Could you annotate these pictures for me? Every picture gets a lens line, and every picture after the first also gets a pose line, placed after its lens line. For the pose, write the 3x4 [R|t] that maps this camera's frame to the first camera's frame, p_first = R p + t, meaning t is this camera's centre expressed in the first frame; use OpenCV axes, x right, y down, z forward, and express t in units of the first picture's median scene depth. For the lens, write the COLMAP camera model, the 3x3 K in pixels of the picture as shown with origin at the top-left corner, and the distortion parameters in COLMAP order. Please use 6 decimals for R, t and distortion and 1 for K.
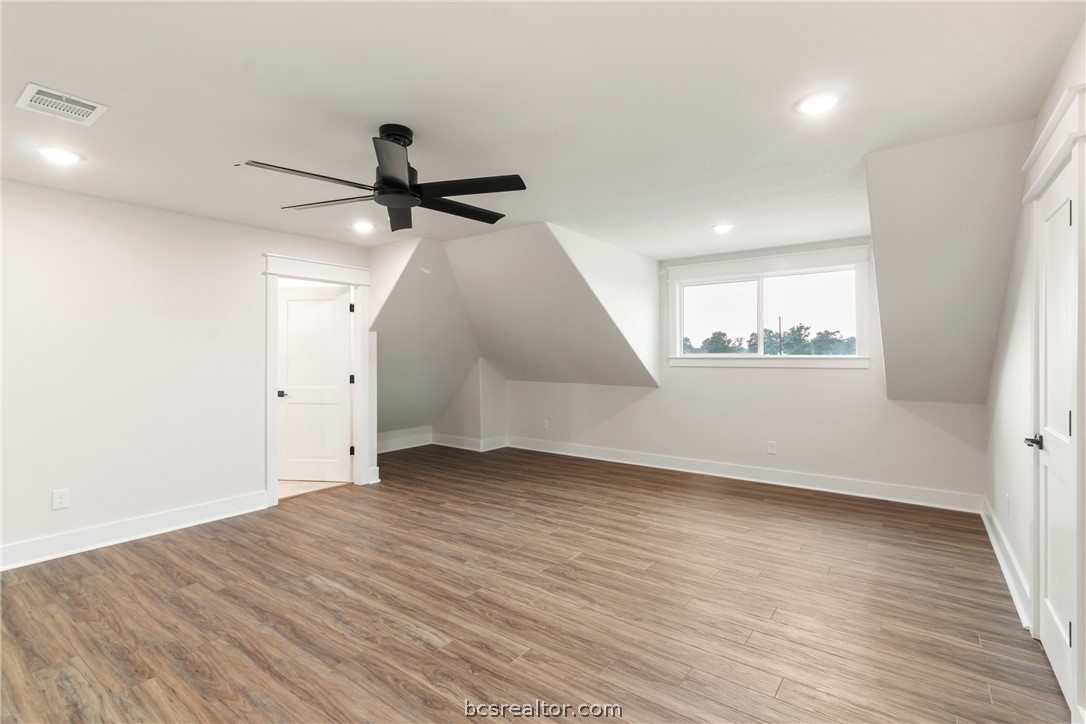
lens RADIAL K [[506.8, 0, 543.5], [0, 506.8, 358.9], [0, 0, 1]] dist [0.004099, 0.000203]
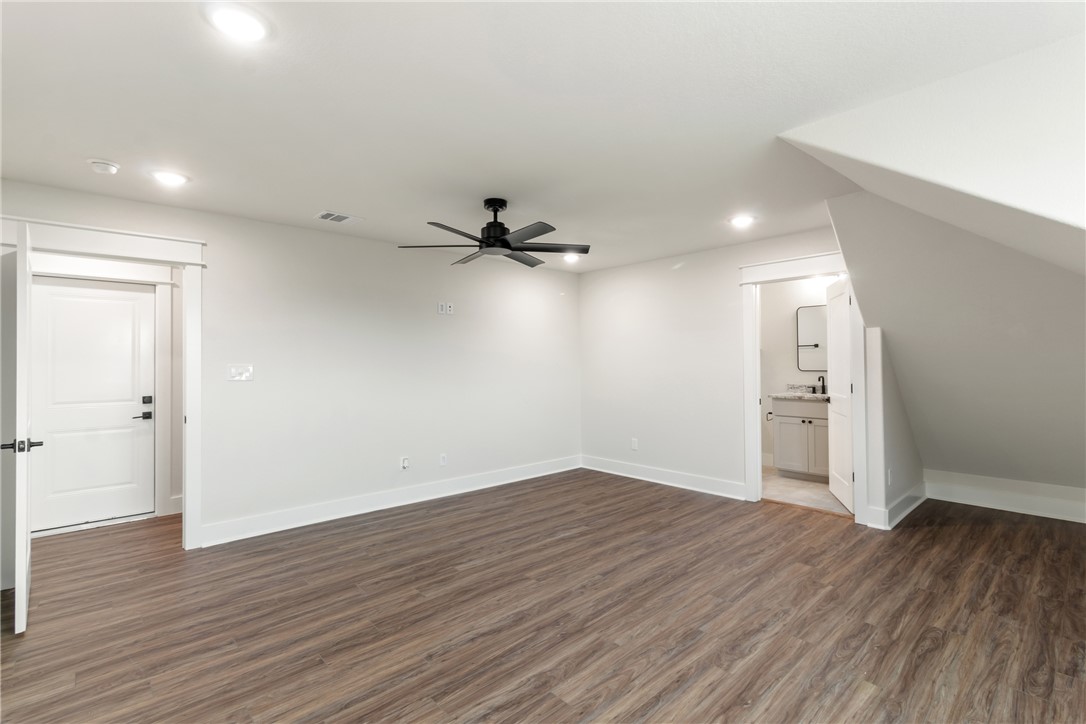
lens RADIAL K [[506.8, 0, 544.2], [0, 506.8, 358.9], [0, 0, 1]] dist [0.004099, 0.000203]
pose [[-0.192581, -0.000008, -0.981281, 0.799824], [0.002137, 0.999998, -0.000427, -0.008913], [0.981279, -0.002180, -0.192580, 1.068677]]
